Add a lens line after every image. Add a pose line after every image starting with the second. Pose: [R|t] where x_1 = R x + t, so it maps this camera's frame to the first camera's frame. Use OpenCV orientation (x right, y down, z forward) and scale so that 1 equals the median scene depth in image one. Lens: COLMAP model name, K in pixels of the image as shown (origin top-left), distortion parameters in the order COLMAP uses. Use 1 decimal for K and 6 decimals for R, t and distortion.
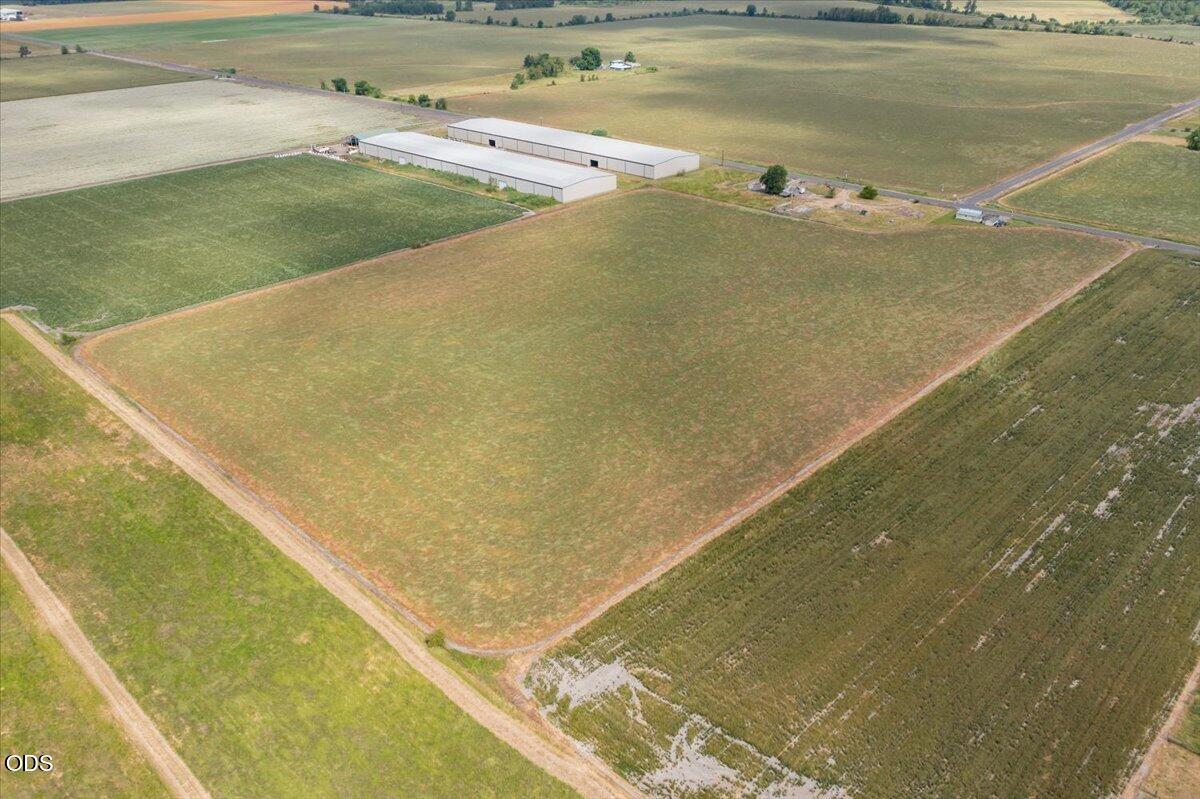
lens RADIAL K [[928.6, 0, 600.0], [0, 928.6, 399.5], [0, 0, 1]] dist [-0.005210, -0.001567]
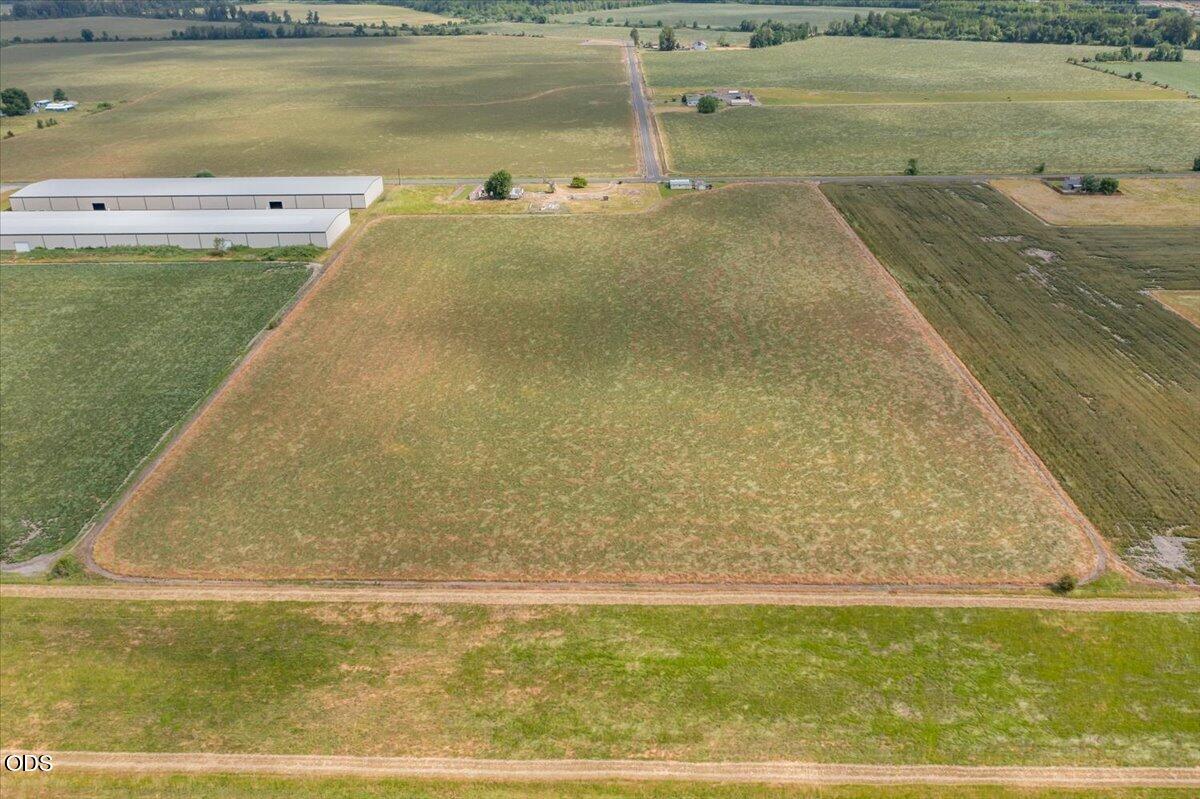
lens RADIAL K [[928.6, 0, 600.0], [0, 928.6, 399.5], [0, 0, 1]] dist [-0.005210, -0.001567]
pose [[0.736508, -0.299832, 0.606348, -0.428357], [0.307843, 0.946759, 0.094236, -0.079060], [-0.602320, 0.117254, 0.789596, 0.164775]]
